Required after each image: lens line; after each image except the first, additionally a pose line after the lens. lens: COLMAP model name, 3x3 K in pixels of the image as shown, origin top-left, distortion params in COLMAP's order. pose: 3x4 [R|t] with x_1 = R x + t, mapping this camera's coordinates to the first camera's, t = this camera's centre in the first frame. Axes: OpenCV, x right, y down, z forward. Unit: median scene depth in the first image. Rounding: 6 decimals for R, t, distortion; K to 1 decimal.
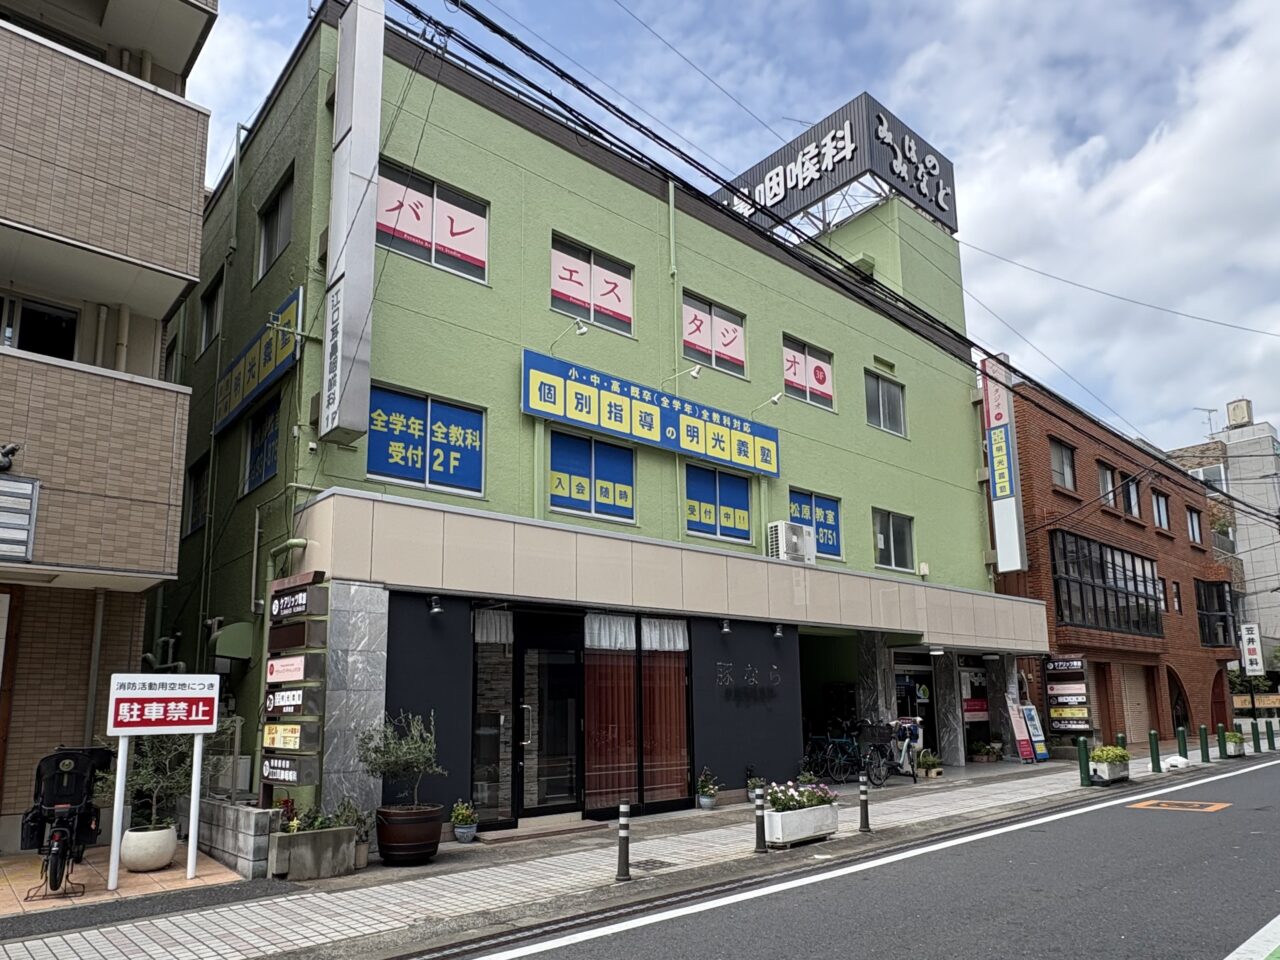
lens RADIAL K [[944.3, 0, 672.4], [0, 944.3, 480.9], [0, 0, 1]] dist [-0.006027, 0.009430]
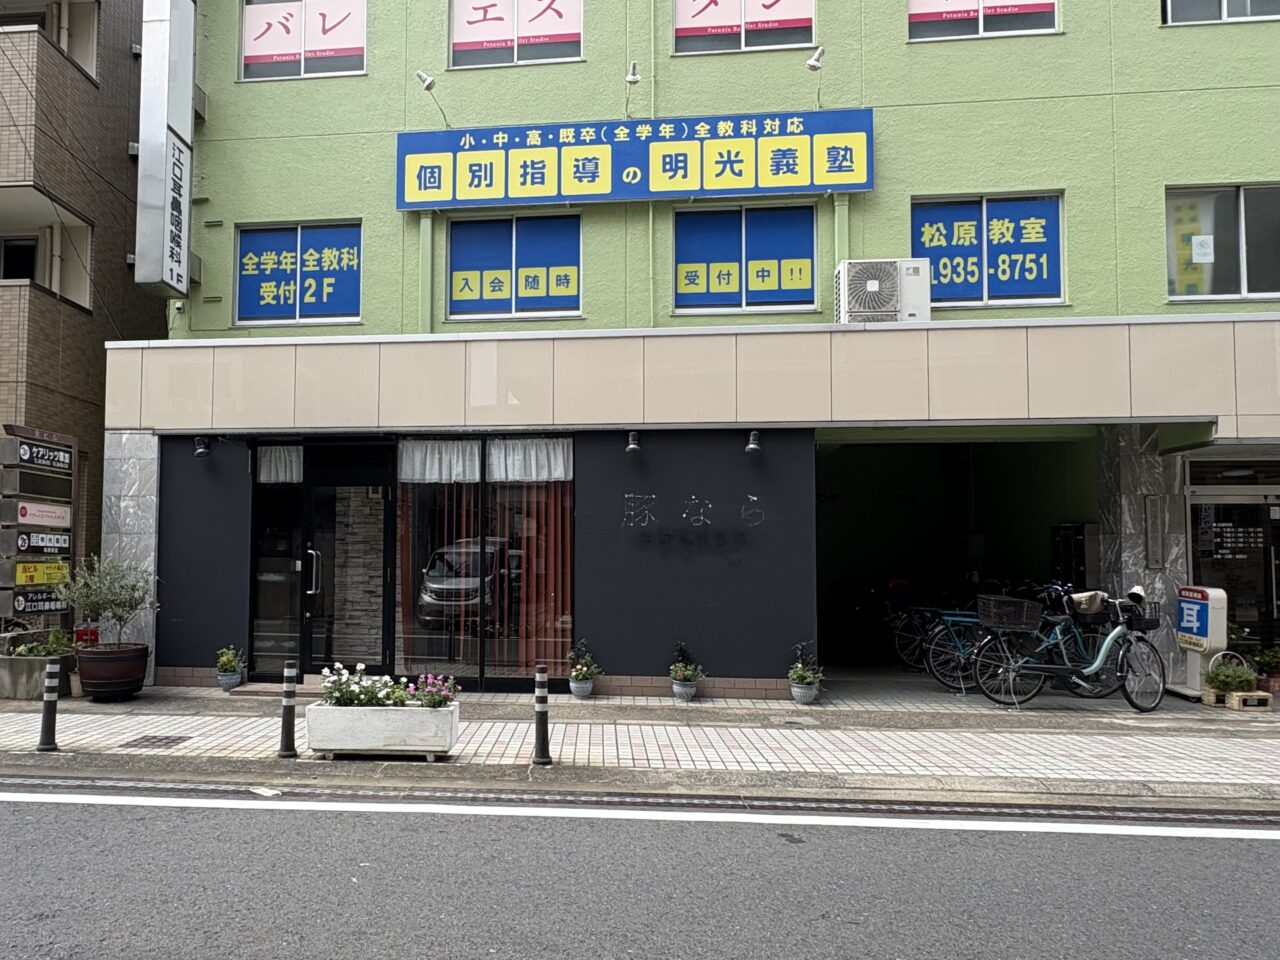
lens RADIAL K [[944.3, 0, 672.4], [0, 944.3, 480.9], [0, 0, 1]] dist [-0.006027, 0.009430]
pose [[0.598661, -0.049397, -0.799478, 0.617925], [0.171418, 0.982874, 0.067633, 0.141913], [0.782445, -0.177534, 0.596876, 0.617814]]
